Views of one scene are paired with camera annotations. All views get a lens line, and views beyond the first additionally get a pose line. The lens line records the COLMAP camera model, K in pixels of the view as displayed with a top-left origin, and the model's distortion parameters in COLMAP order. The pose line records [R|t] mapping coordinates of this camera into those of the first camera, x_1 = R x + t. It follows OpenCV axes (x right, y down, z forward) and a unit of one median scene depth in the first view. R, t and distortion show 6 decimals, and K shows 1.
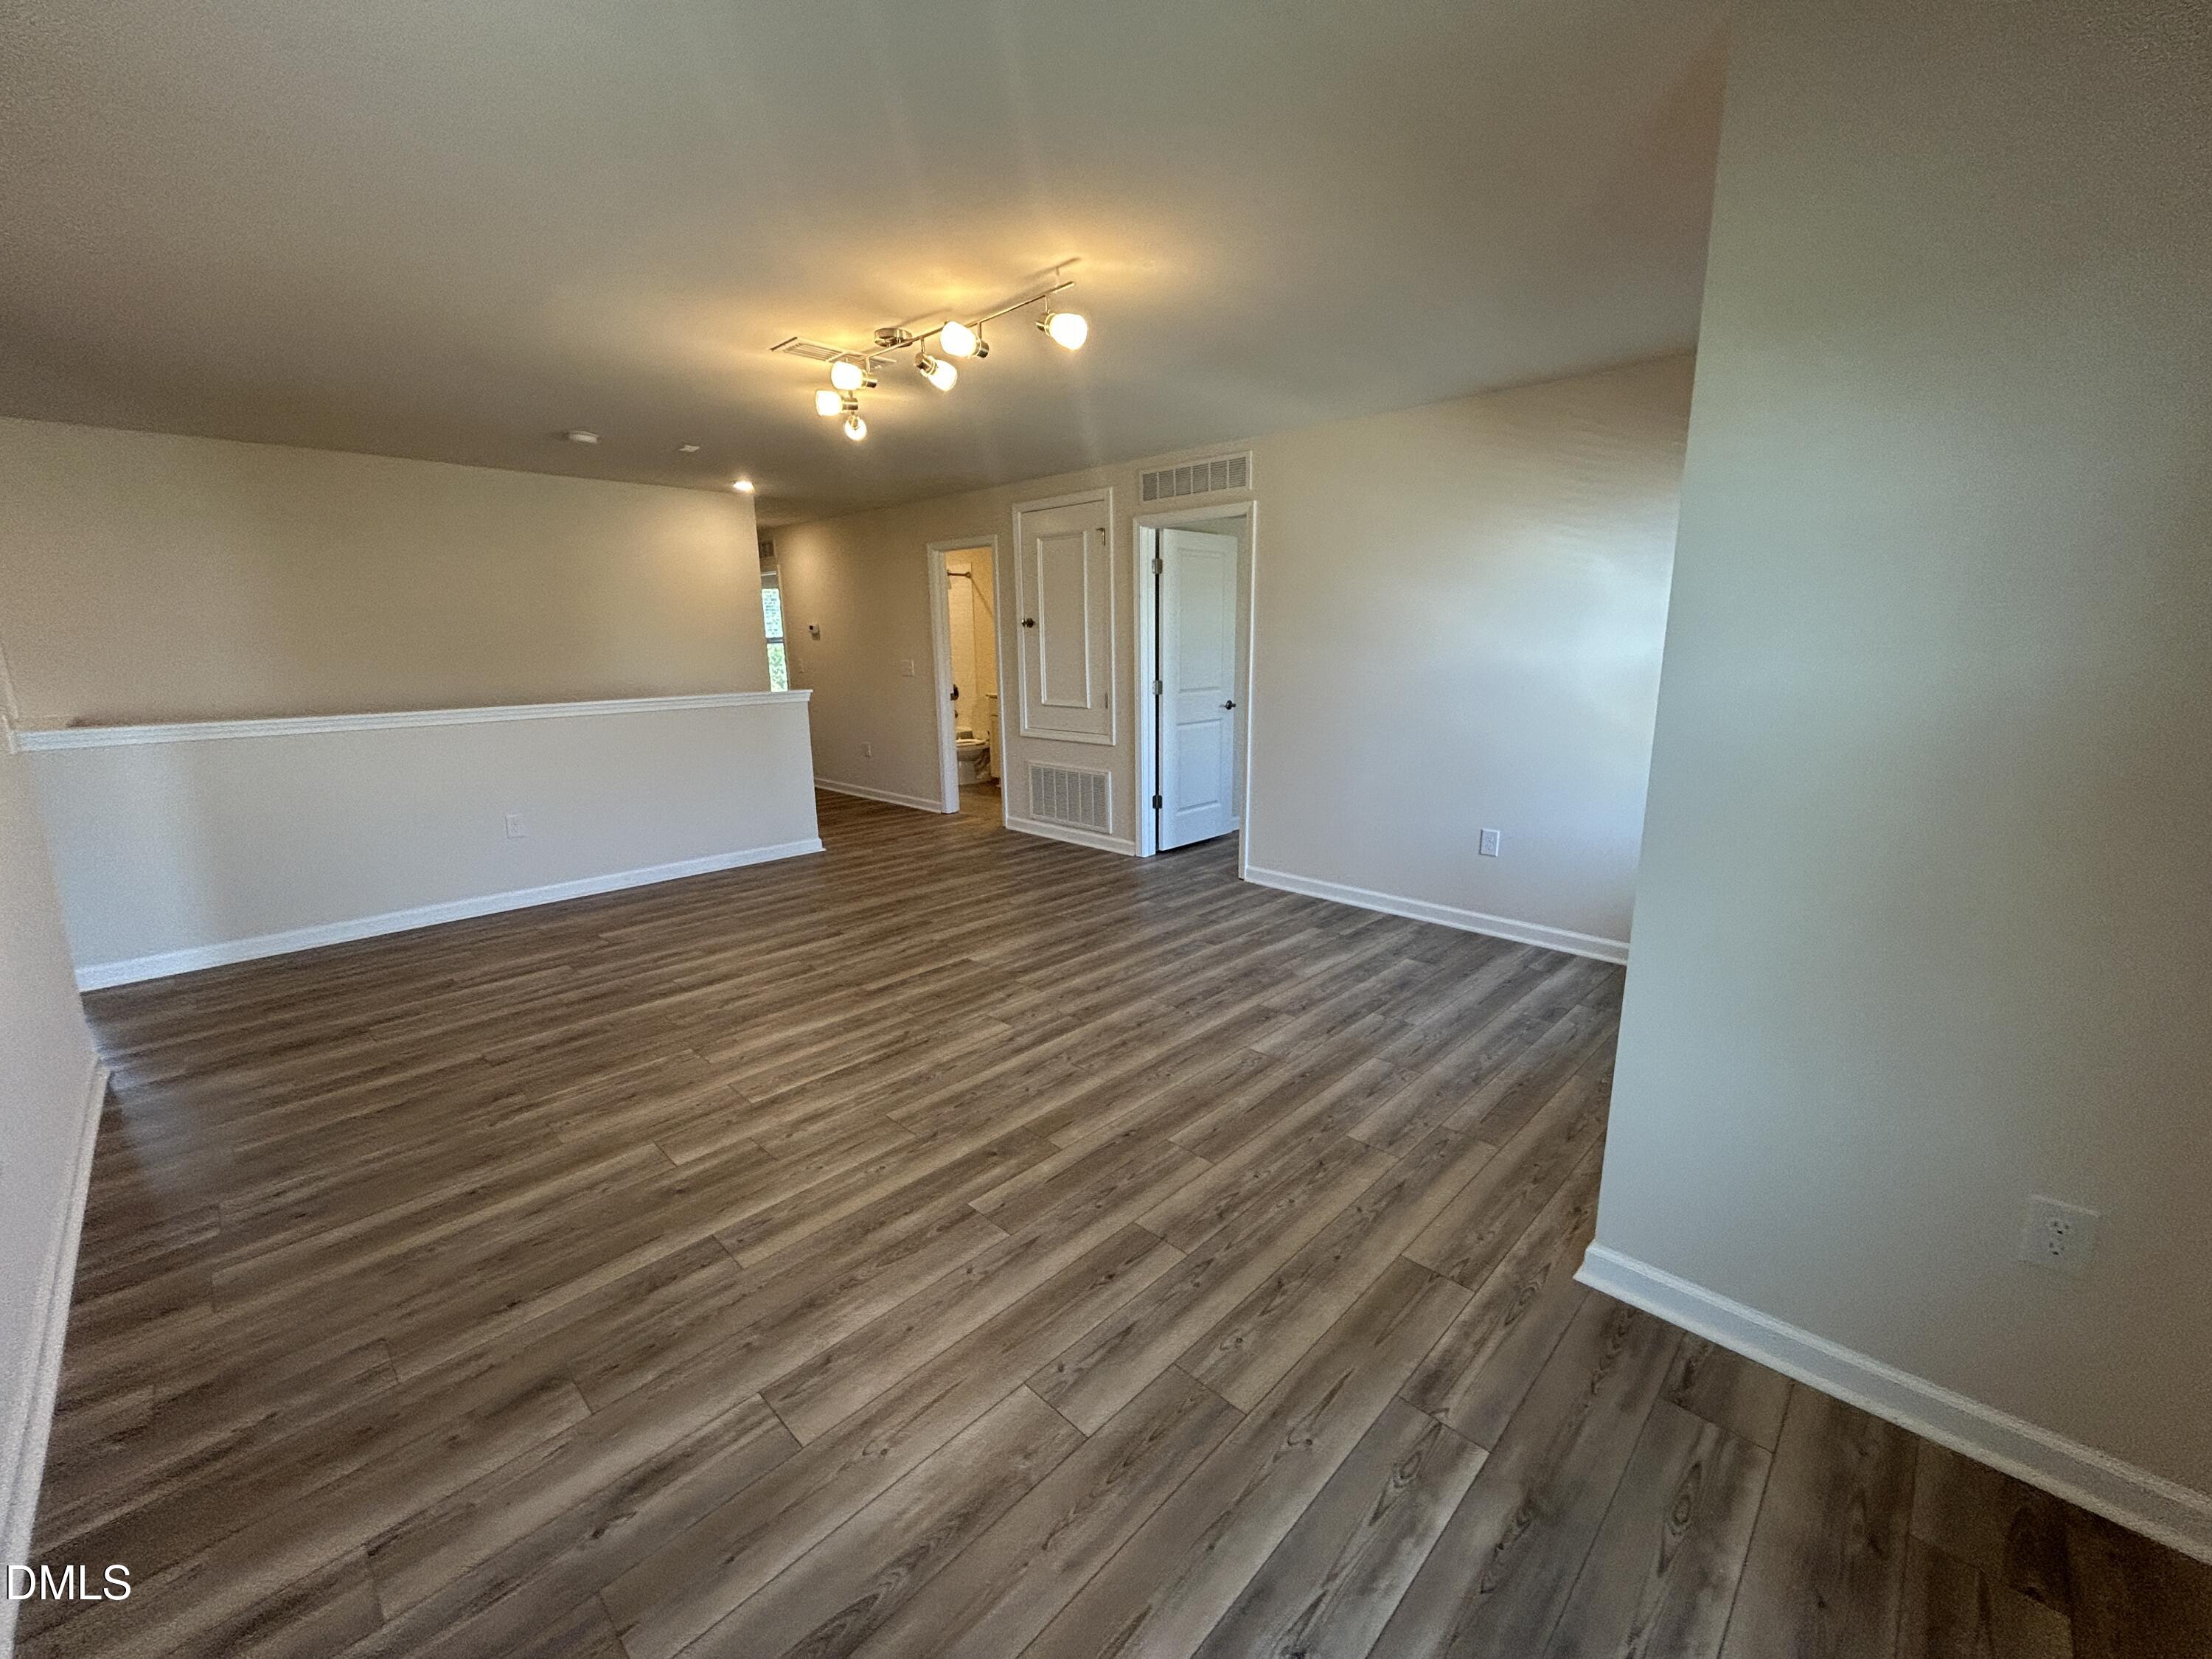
lens RADIAL K [[894.1, 0, 1107.1], [0, 894.1, 829.2], [0, 0, 1]] dist [0.000606, 0.000707]
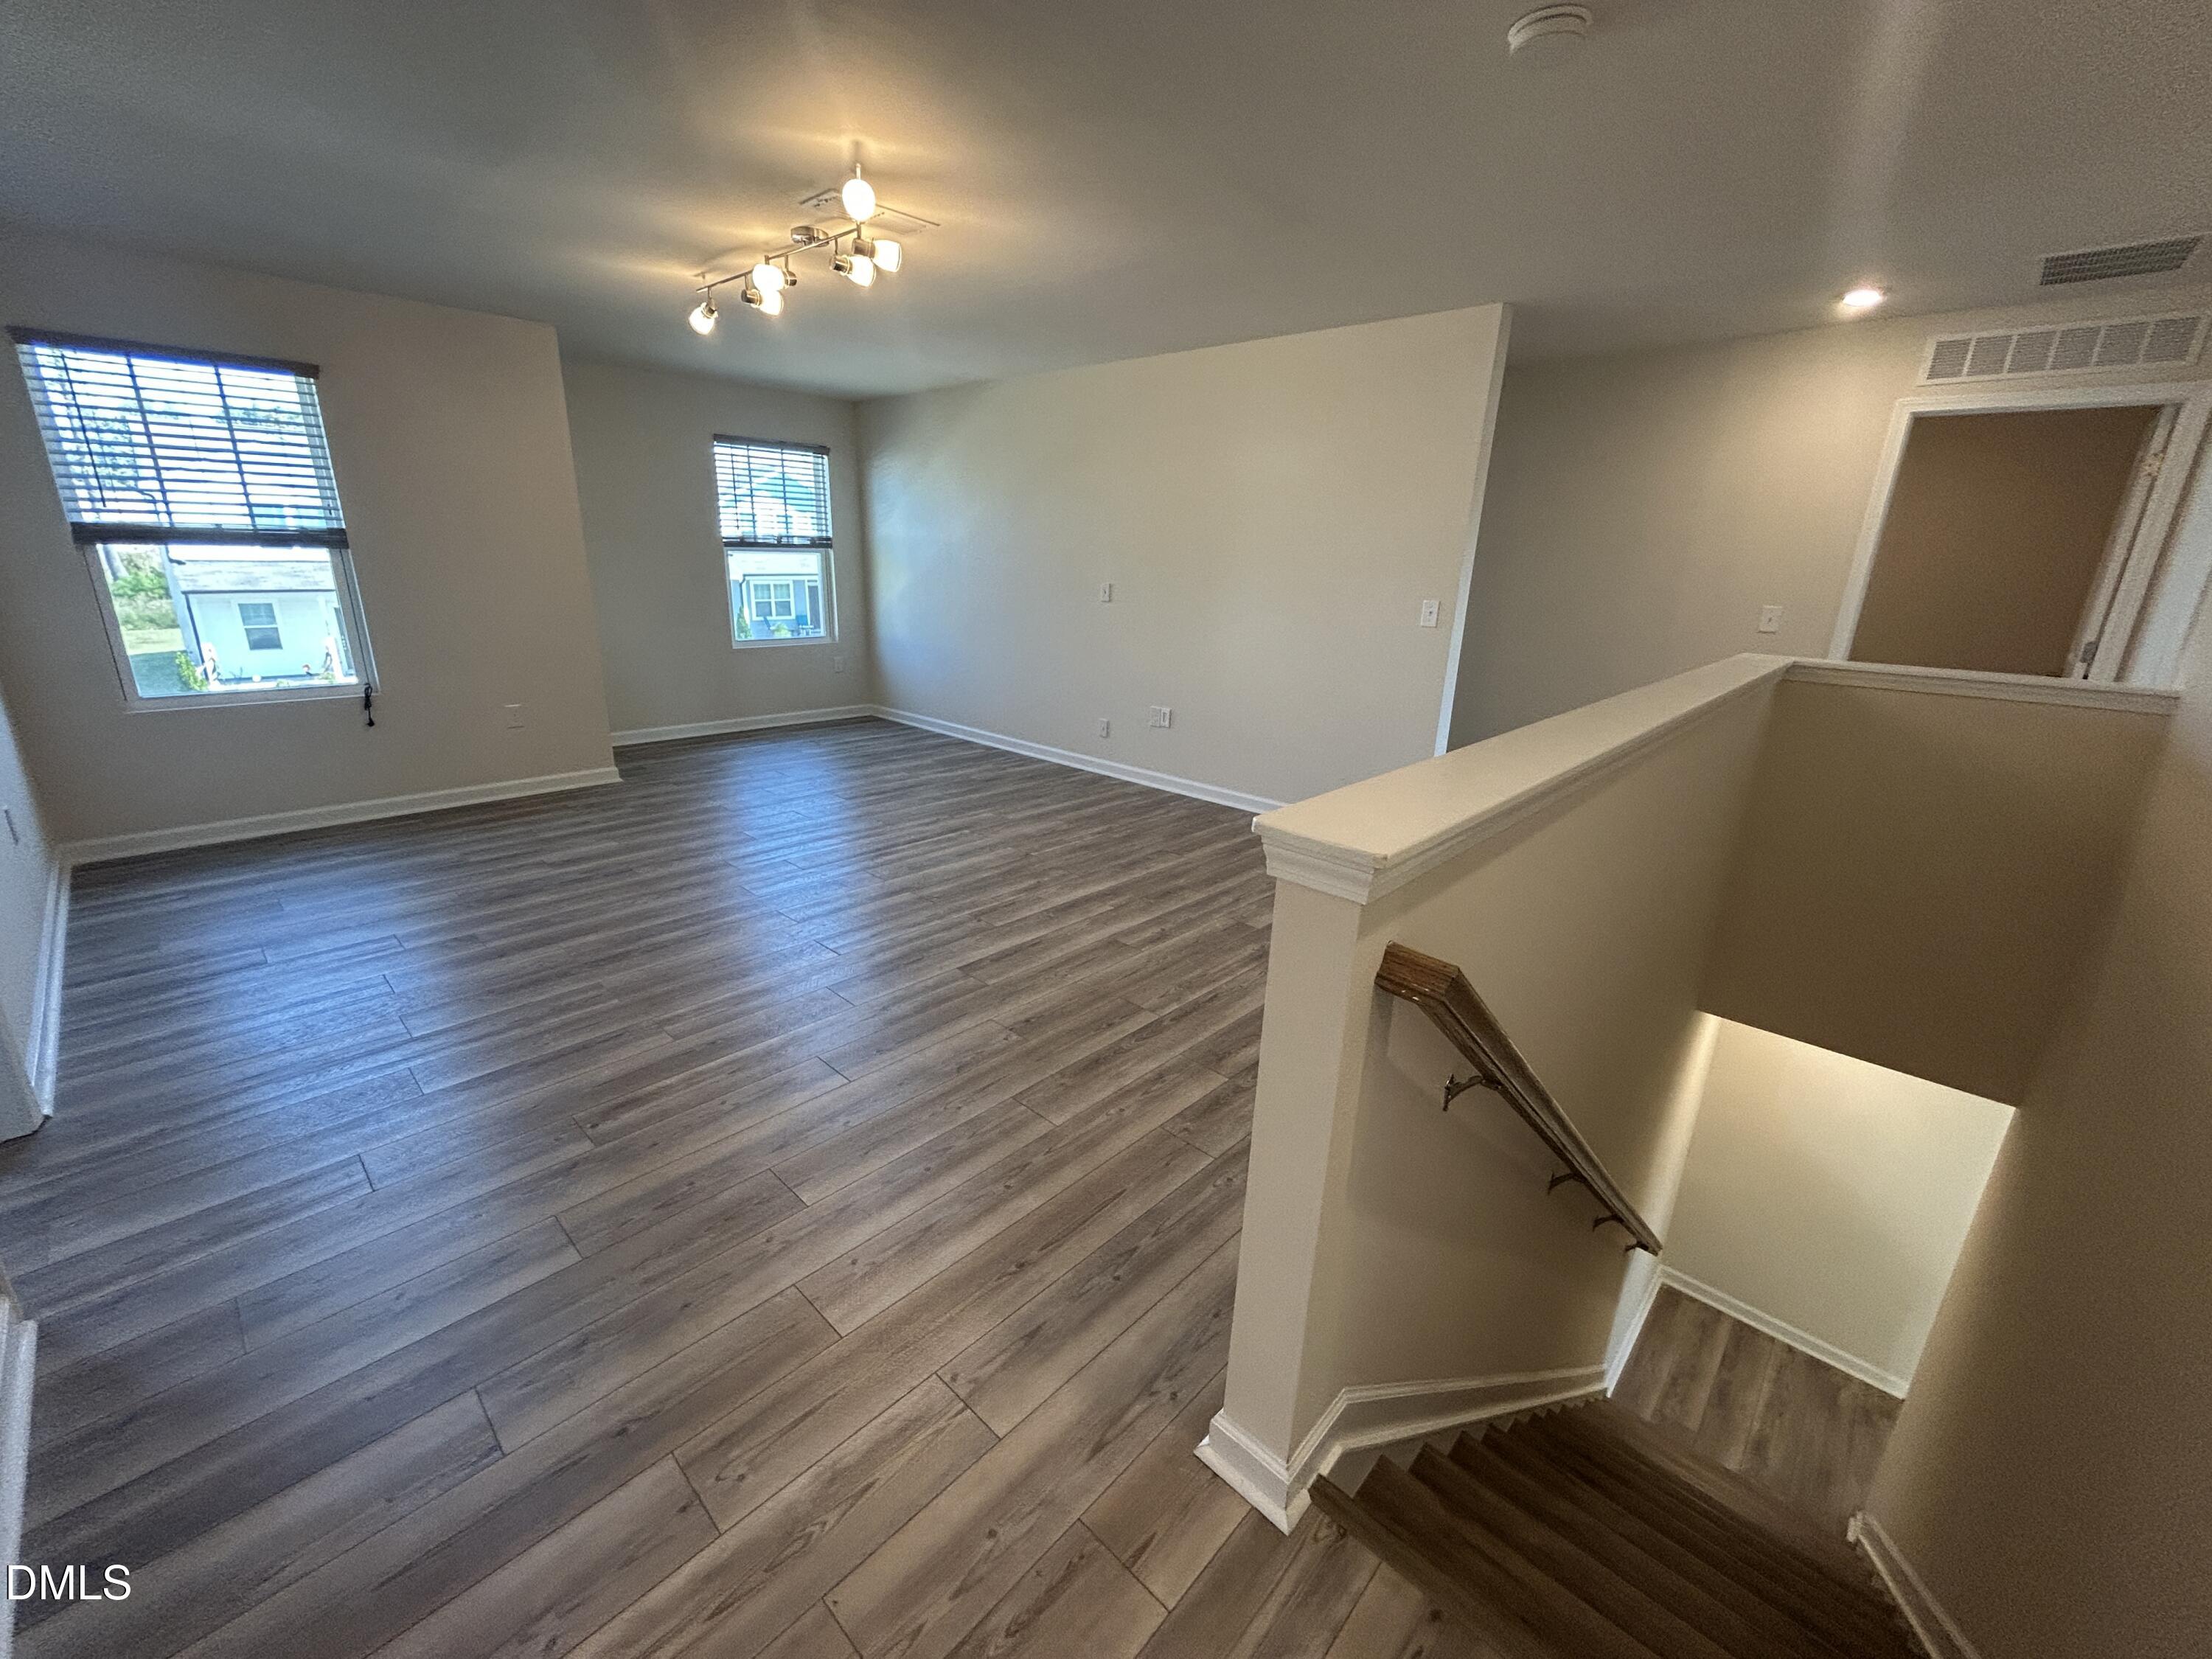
lens RADIAL K [[894.1, 0, 1093.2], [0, 894.1, 832.2], [0, 0, 1]] dist [0.000606, 0.000707]
pose [[-0.999864, -0.012773, -0.010468, -0.539903], [-0.016295, 0.866012, 0.499758, -0.455924], [0.002682, 0.499860, -0.866102, 2.143236]]
